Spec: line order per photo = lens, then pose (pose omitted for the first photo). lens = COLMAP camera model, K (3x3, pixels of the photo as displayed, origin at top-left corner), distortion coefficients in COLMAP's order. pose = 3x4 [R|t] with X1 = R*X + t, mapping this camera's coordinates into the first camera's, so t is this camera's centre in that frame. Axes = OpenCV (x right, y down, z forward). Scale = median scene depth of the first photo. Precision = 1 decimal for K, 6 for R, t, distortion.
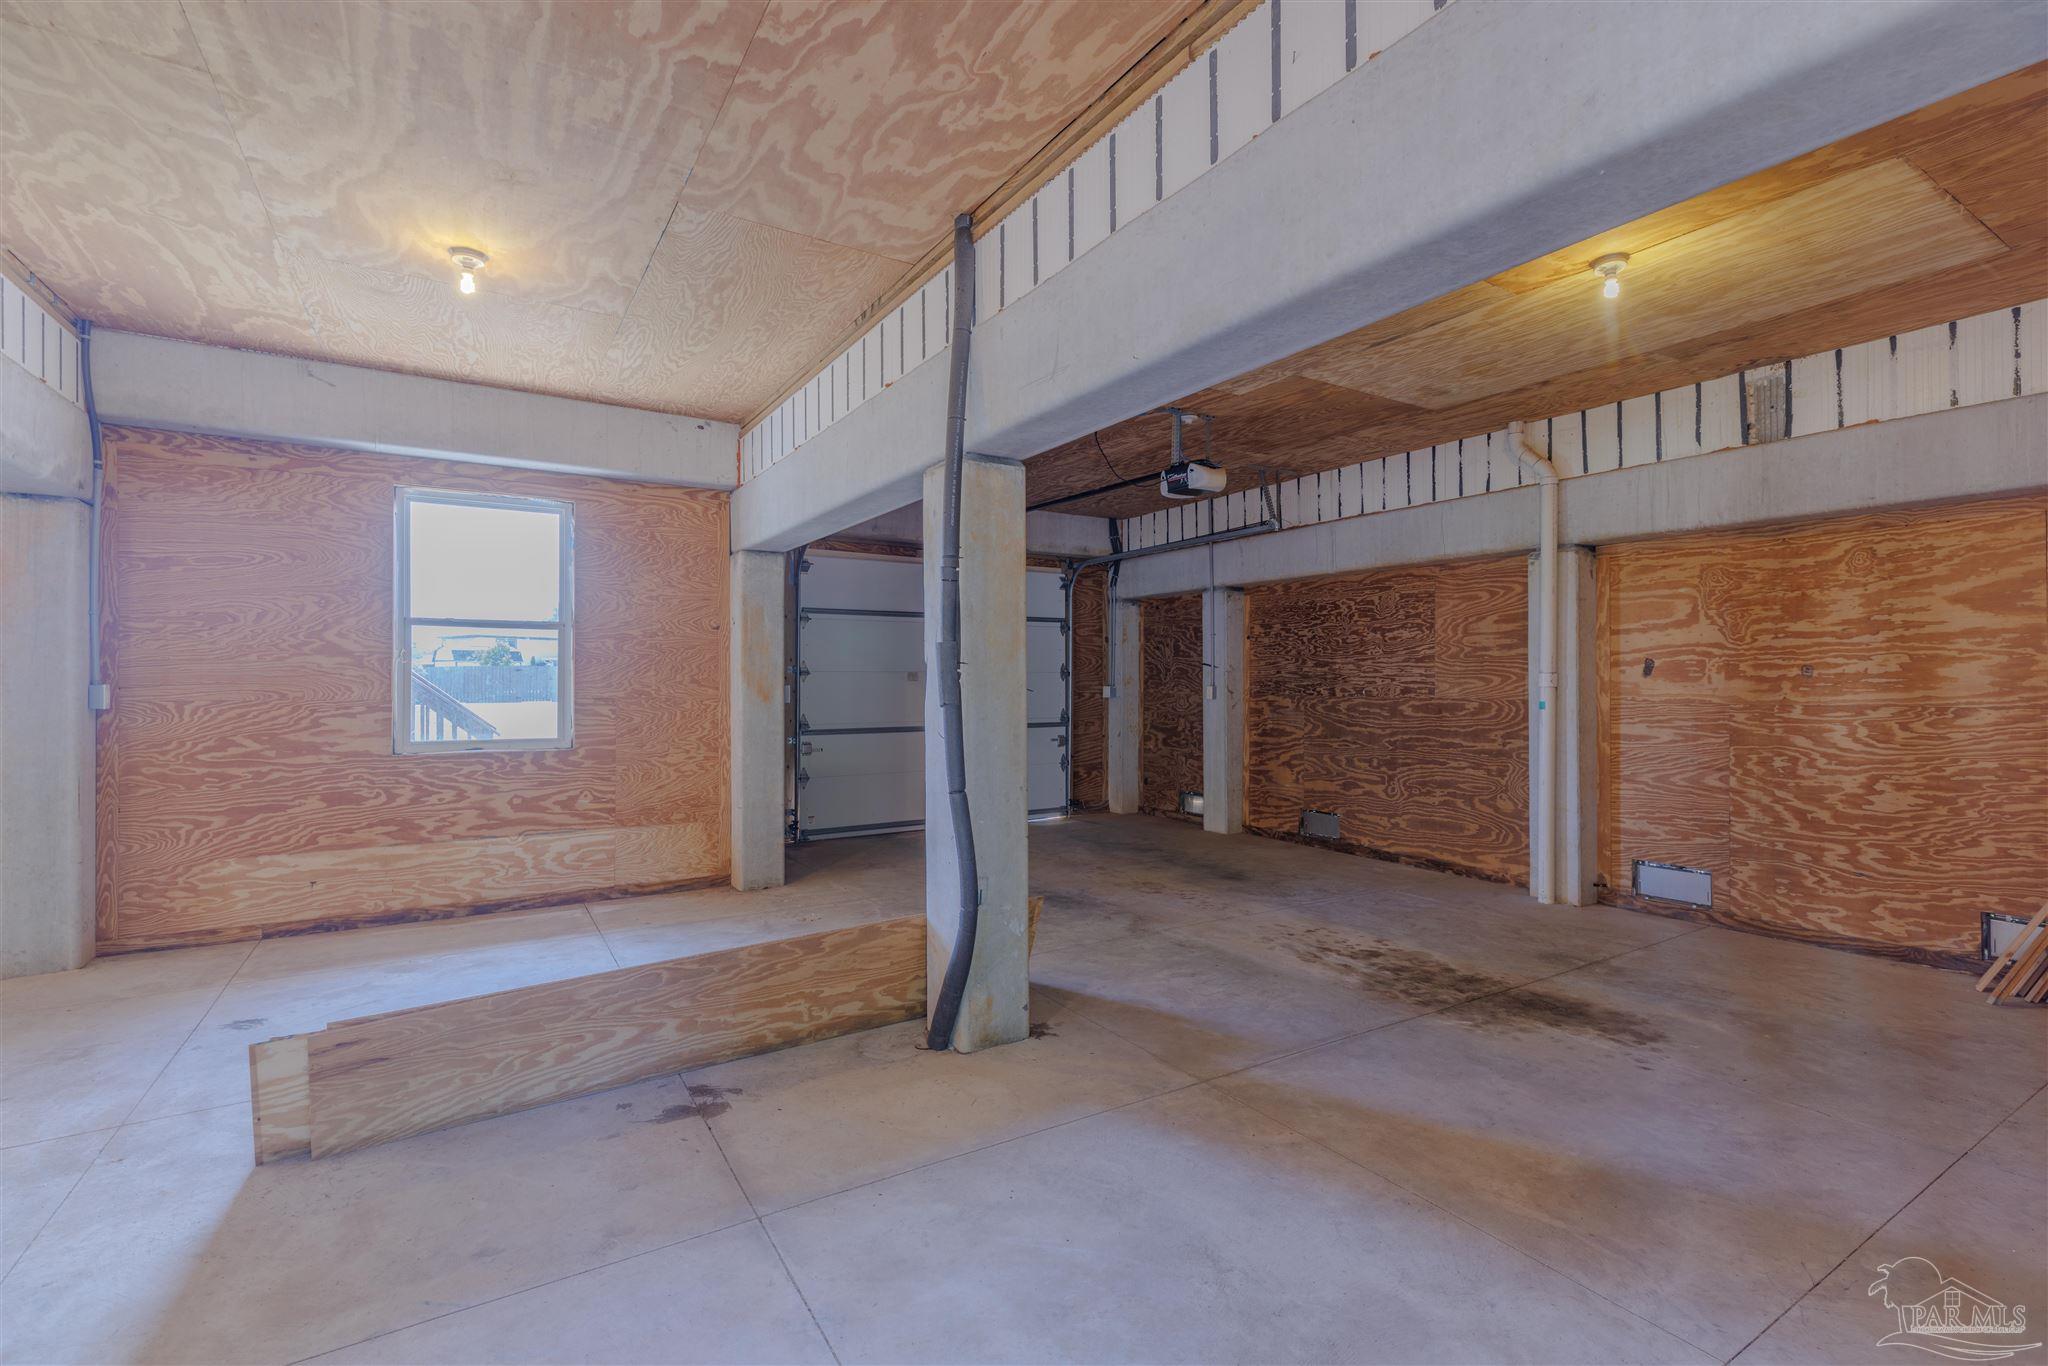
lens RADIAL K [[914.2, 0, 1024.3], [0, 914.2, 677.4], [0, 0, 1]] dist [0.005365, 0.000242]
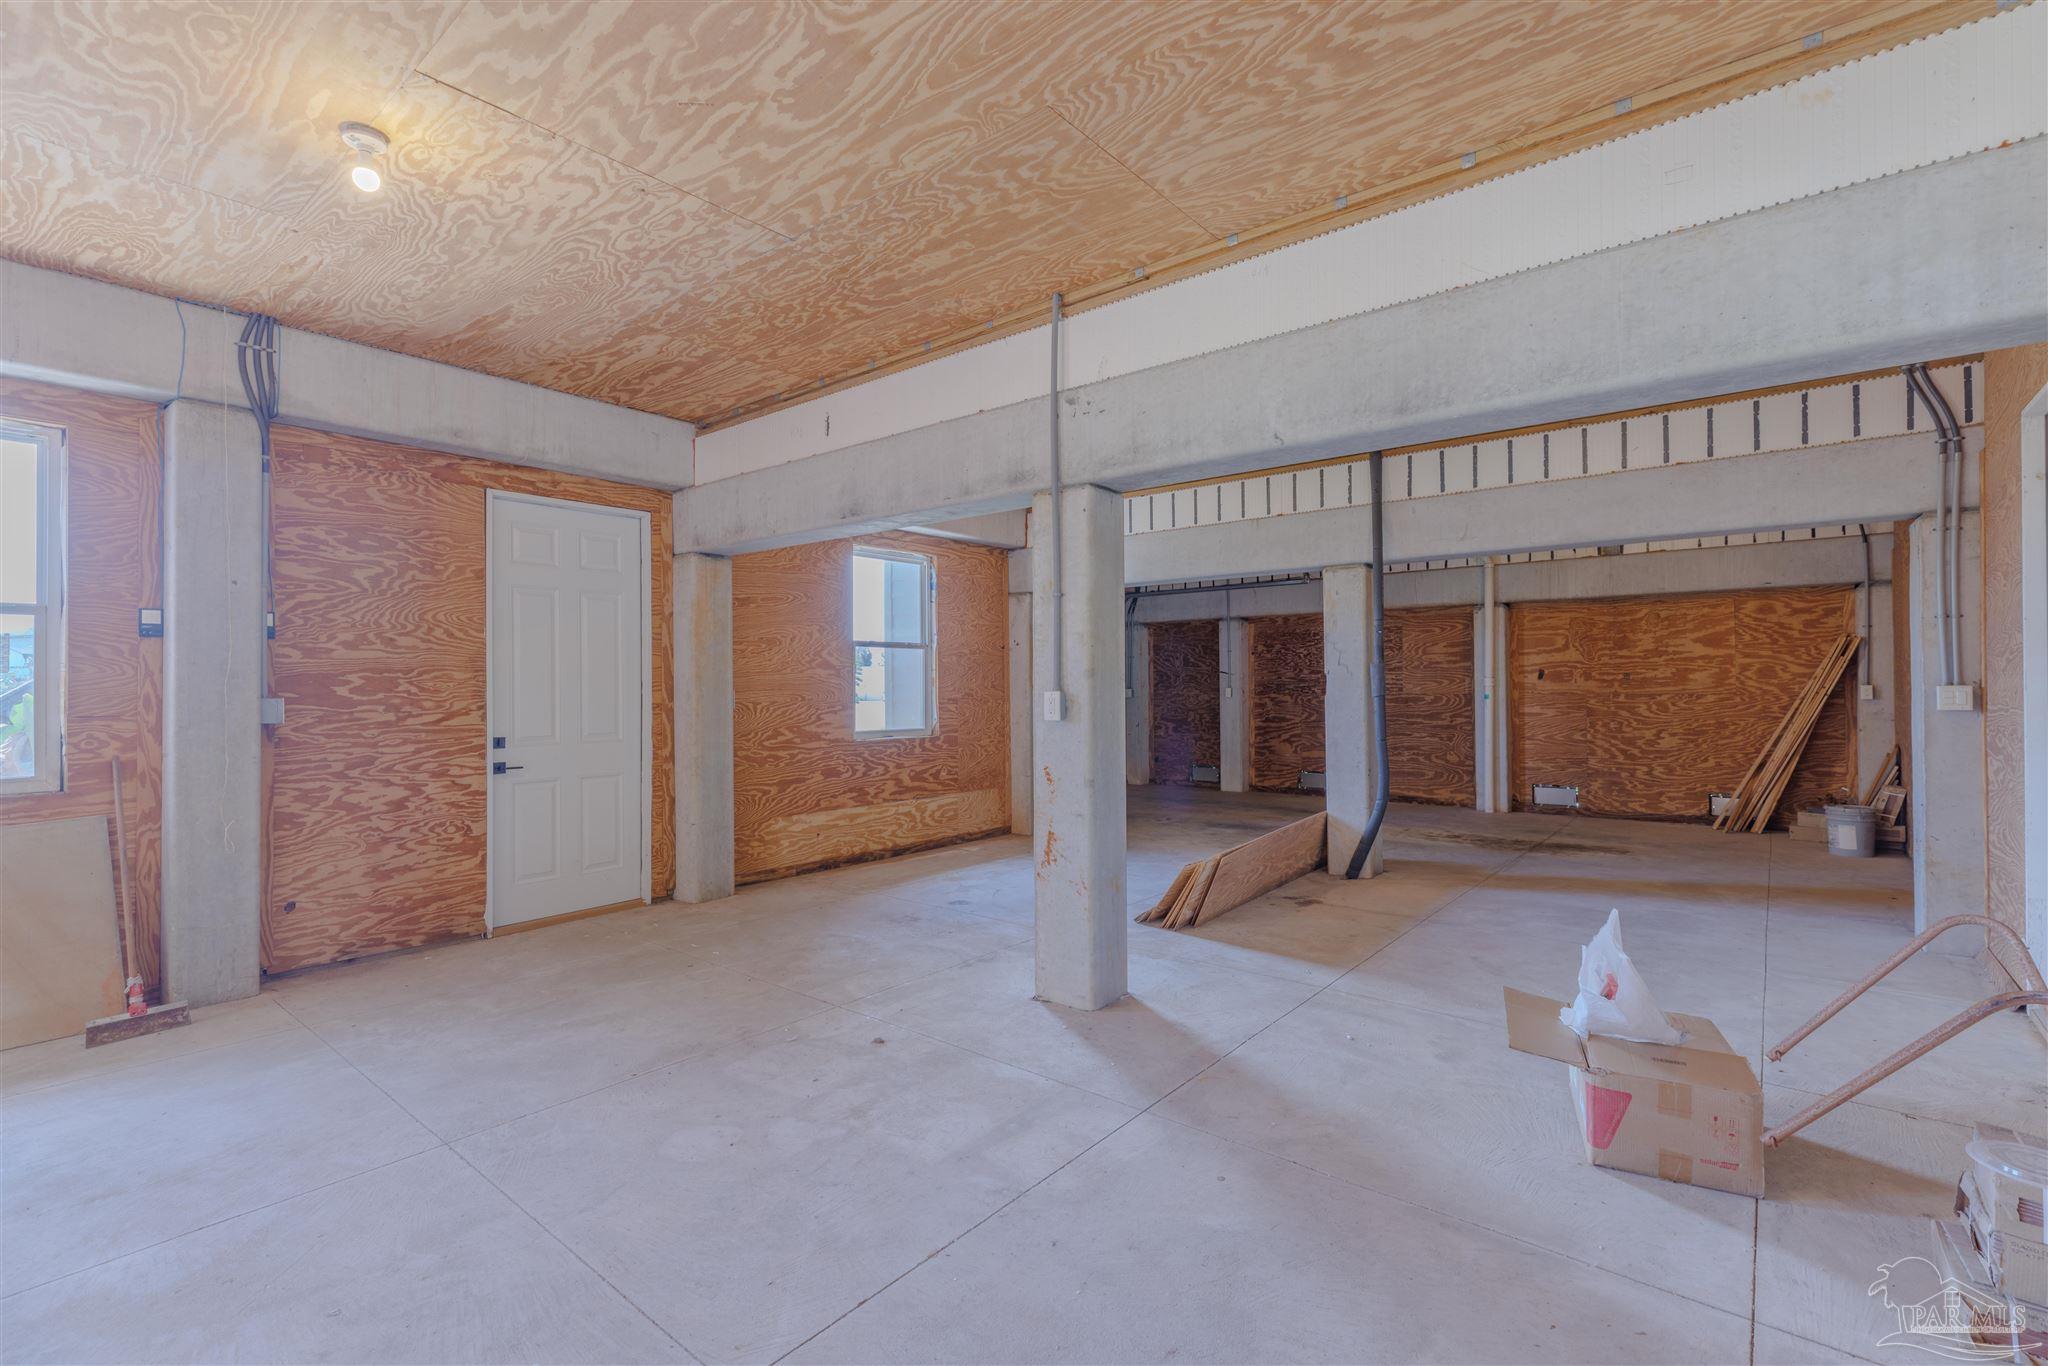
lens RADIAL K [[914.2, 0, 1019.5], [0, 914.2, 680.6], [0, 0, 1]] dist [0.005365, 0.000242]
pose [[0.948574, -0.005139, 0.316513, -0.889632], [0.005920, 0.999981, -0.001506, -0.002320], [-0.316499, 0.003302, 0.948587, -0.379696]]
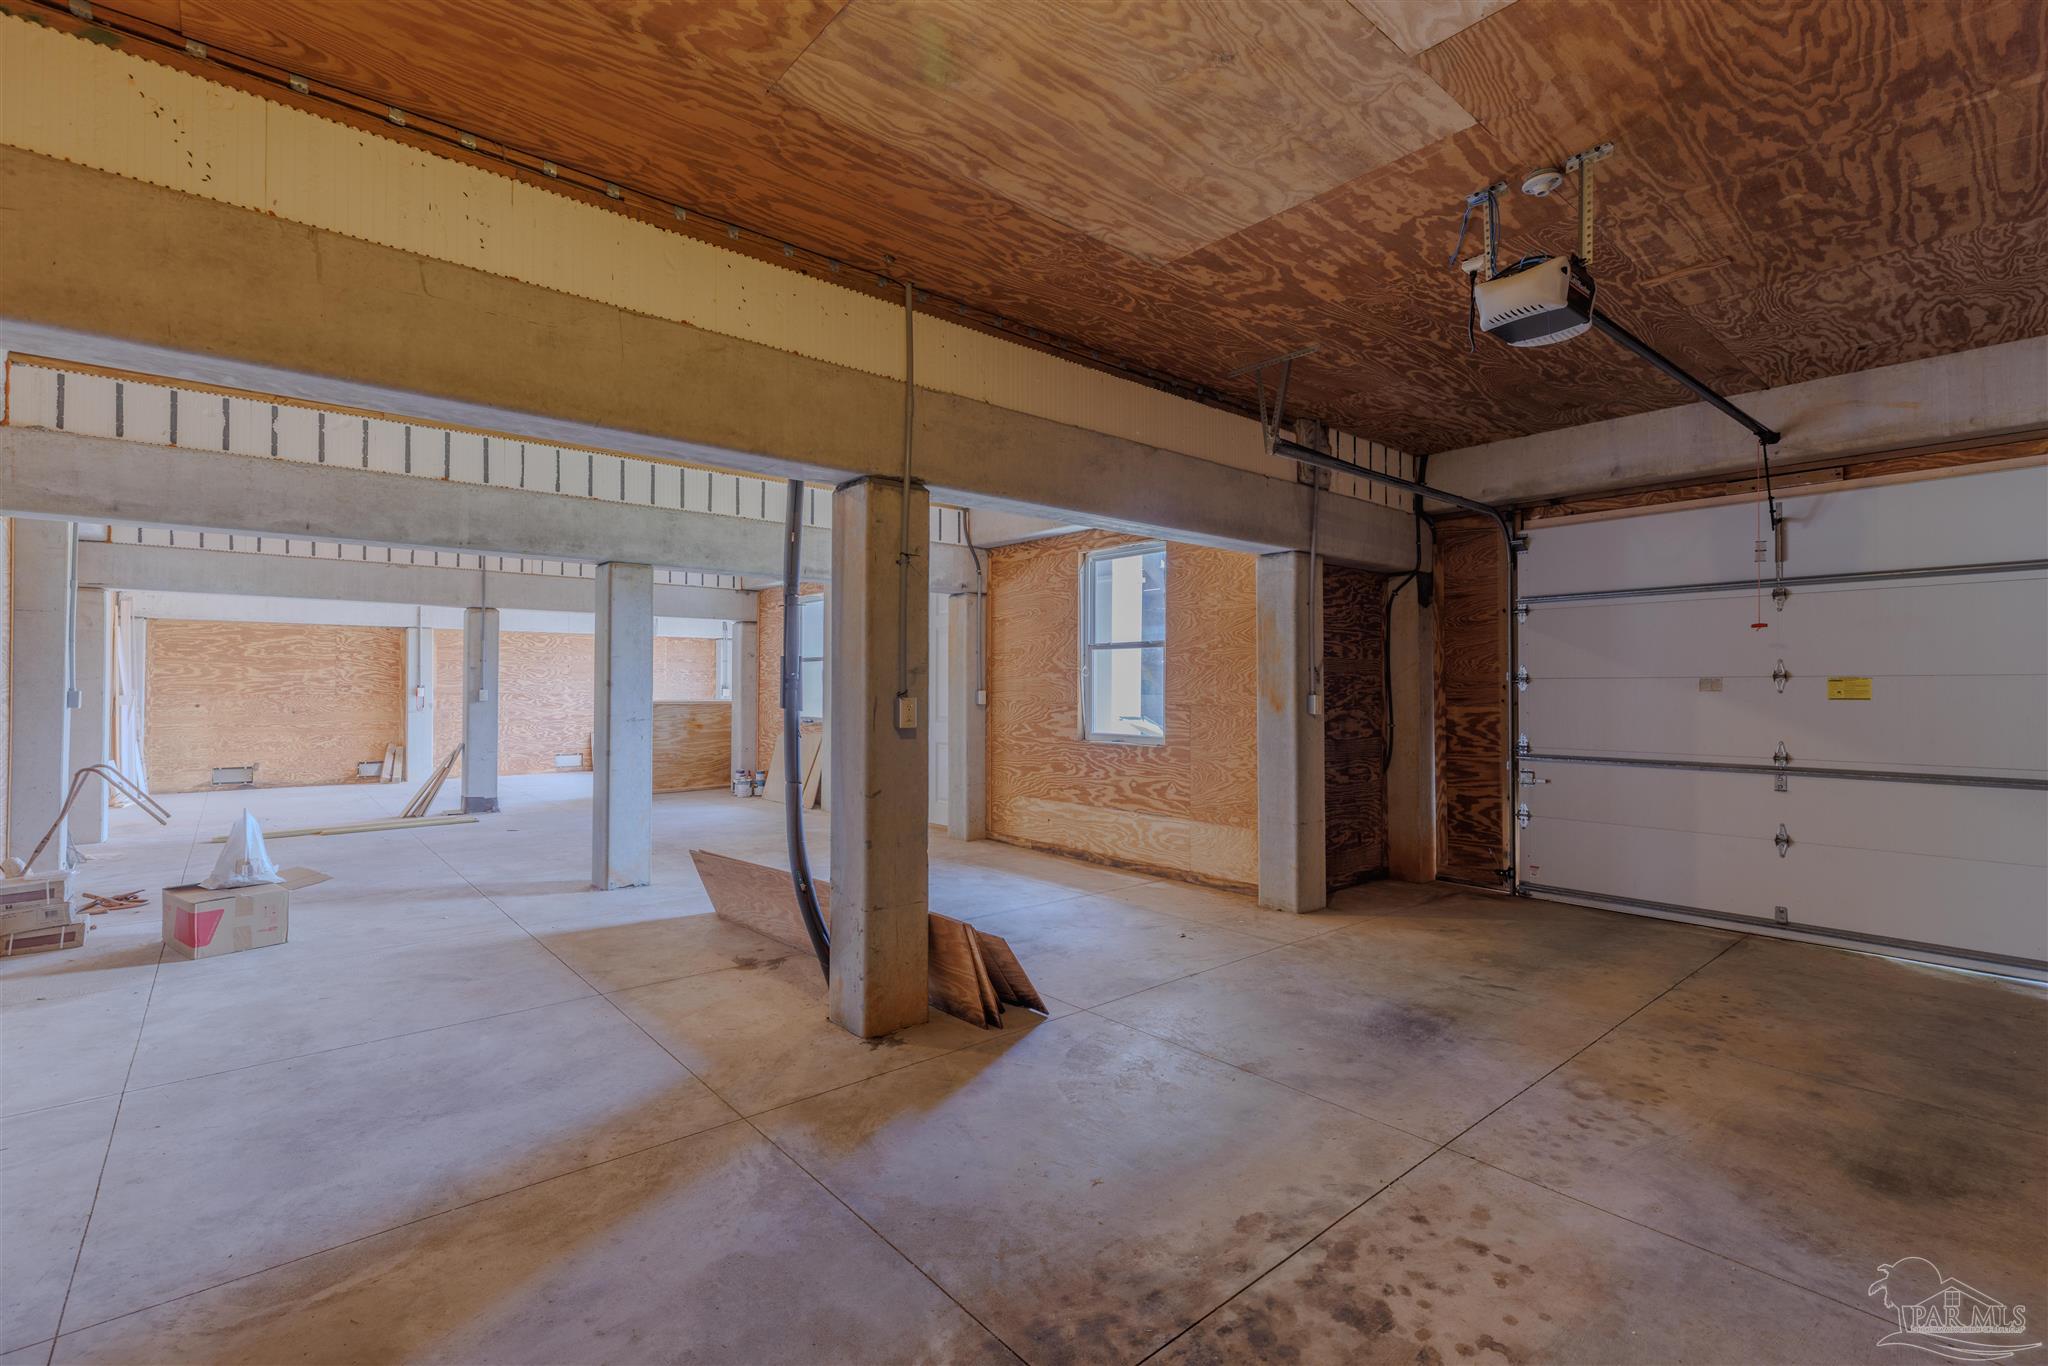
lens RADIAL K [[914.2, 0, 1022.4], [0, 914.2, 674.3], [0, 0, 1]] dist [0.005365, 0.000242]
pose [[0.148622, -0.016053, -0.988764, 0.718371], [0.000733, 0.999870, -0.016123, 0.003376], [0.988894, 0.001671, 0.148614, 0.702011]]
